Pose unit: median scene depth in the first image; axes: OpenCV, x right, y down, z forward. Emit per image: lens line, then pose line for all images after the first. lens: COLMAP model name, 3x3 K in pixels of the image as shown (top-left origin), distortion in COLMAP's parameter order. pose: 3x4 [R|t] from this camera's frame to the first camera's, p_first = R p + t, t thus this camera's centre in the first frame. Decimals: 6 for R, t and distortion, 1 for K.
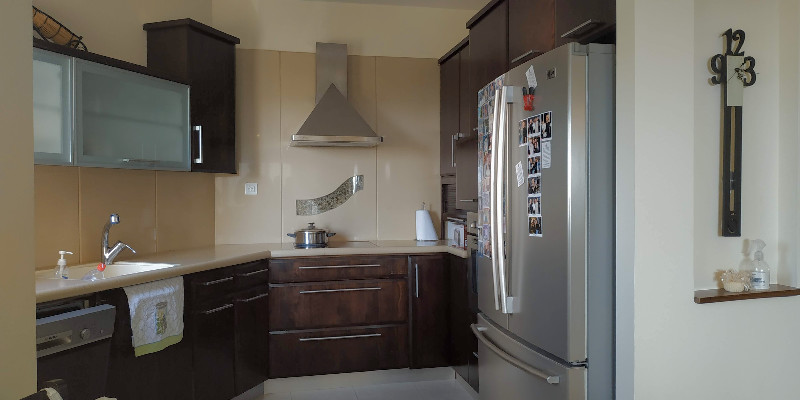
lens RADIAL K [[545.7, 0, 400.0], [0, 545.7, 200.0], [0, 0, 1]] dist [-0.038529, -0.006349]
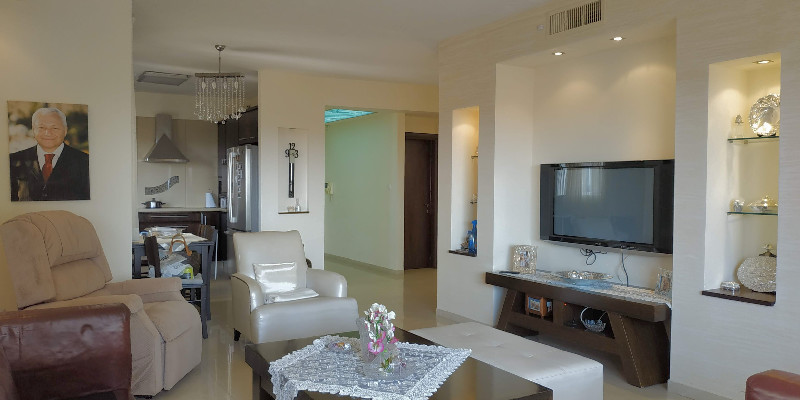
lens RADIAL K [[566.8, 0, 400.0], [0, 566.8, 200.0], [0, 0, 1]] dist [0.002093, -0.001577]
pose [[0.940331, 0.006110, 0.340206, -0.009690], [-0.009775, 0.999911, 0.009059, 0.021040], [-0.340120, -0.011844, 0.940307, -1.519746]]
